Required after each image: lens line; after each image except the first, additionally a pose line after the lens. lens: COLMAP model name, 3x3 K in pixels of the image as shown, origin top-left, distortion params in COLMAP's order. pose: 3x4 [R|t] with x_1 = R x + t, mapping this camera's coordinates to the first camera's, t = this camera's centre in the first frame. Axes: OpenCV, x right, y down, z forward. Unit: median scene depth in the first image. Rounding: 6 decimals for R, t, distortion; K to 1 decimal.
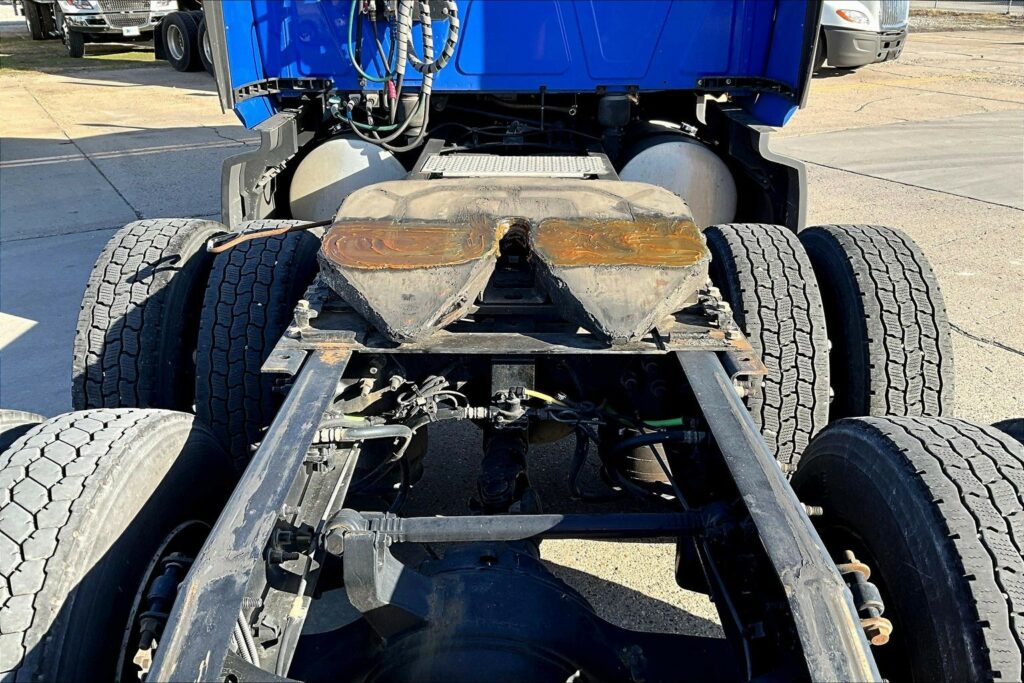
lens RADIAL K [[849.4, 0, 502.7], [0, 849.4, 336.5], [0, 0, 1]] dist [0.109077, -0.223677]
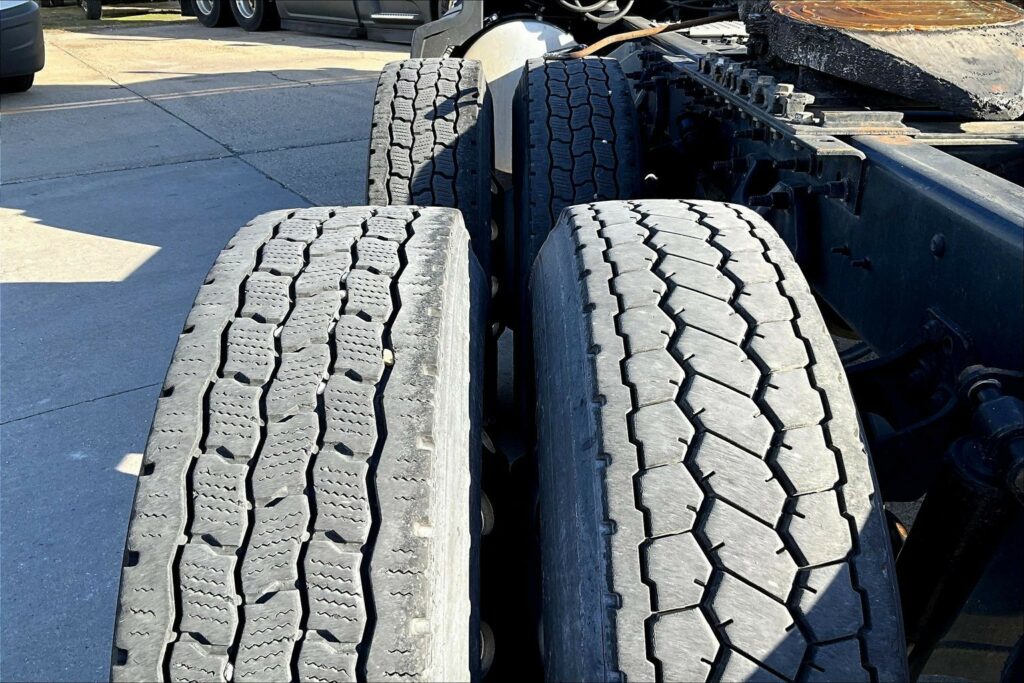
lens RADIAL K [[849.4, 0, 502.7], [0, 849.4, 336.5], [0, 0, 1]] dist [0.109077, -0.223677]
pose [[0.999776, -0.021103, 0.001364, -0.227552], [0.021061, 0.999449, 0.025673, 0.068655], [-0.001905, -0.025638, 0.999669, 0.141712]]
